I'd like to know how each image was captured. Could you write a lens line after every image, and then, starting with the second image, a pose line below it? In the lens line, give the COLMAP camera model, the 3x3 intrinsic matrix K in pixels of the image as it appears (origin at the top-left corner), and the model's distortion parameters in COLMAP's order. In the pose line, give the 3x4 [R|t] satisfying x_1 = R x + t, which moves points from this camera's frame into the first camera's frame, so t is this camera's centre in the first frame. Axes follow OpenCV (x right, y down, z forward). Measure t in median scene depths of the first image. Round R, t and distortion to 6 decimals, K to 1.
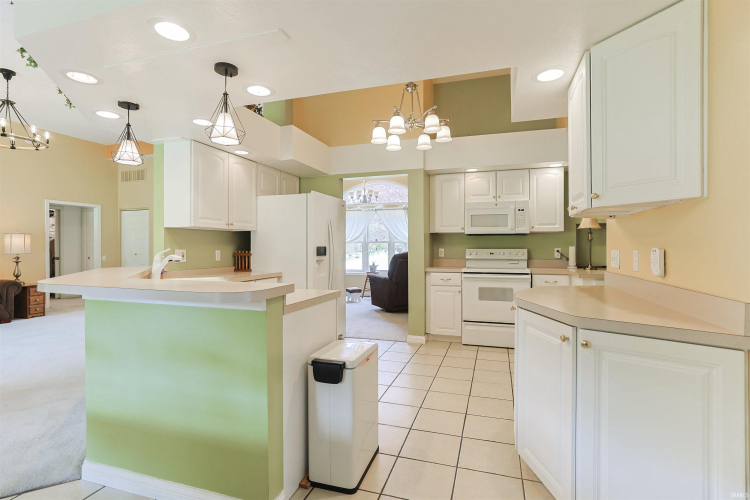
lens RADIAL K [[364.8, 0, 378.0], [0, 364.8, 248.9], [0, 0, 1]] dist [-0.002225, 0.000250]
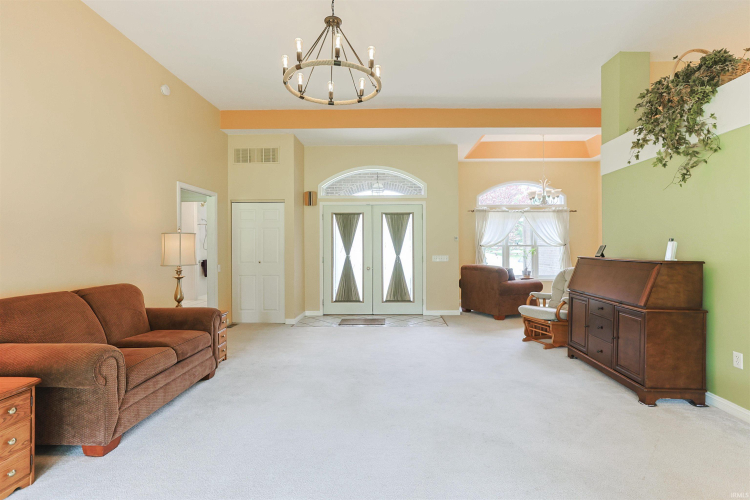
lens RADIAL K [[357.6, 0, 379.6], [0, 357.6, 245.8], [0, 0, 1]] dist [-0.004239, 0.000507]
pose [[0.954382, 0.001064, 0.298588, -1.163976], [0.002802, 0.999918, -0.012521, -0.014689], [-0.298576, 0.012786, 0.954300, 0.422583]]
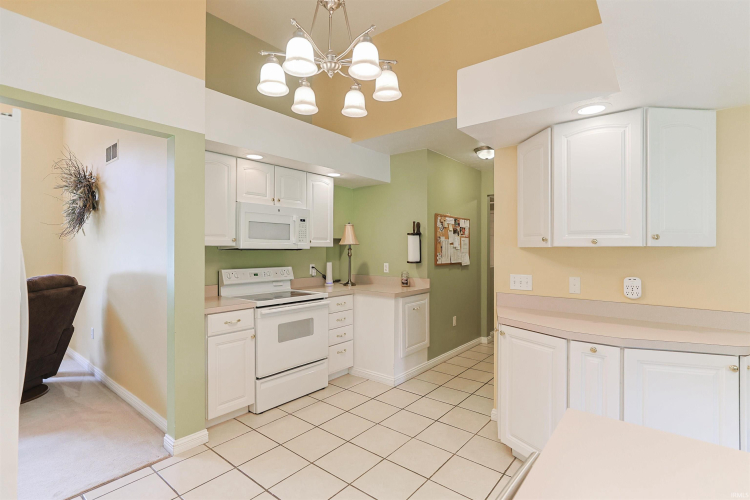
lens RADIAL K [[364.8, 0, 378.0], [0, 364.8, 248.9], [0, 0, 1]] dist [-0.002225, 0.000250]
pose [[0.360547, 0.001279, 0.932740, -0.298773], [0.002178, 0.999995, -0.002213, -0.038754], [-0.932738, 0.002829, 0.360543, 0.525758]]
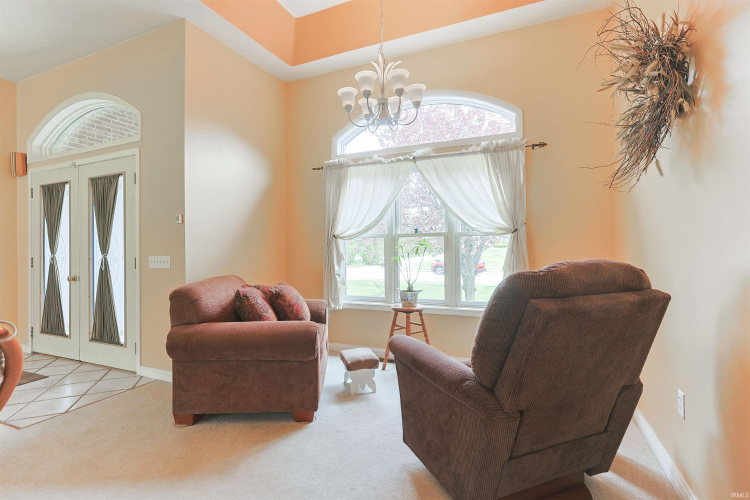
lens RADIAL K [[357.6, 0, 379.6], [0, 357.6, 245.8], [0, 0, 1]] dist [-0.004239, 0.000507]
pose [[0.995411, -0.008556, -0.095308, -0.013642], [0.007308, 0.999883, -0.013439, -0.000415], [0.095412, 0.012681, 0.995357, 1.066058]]
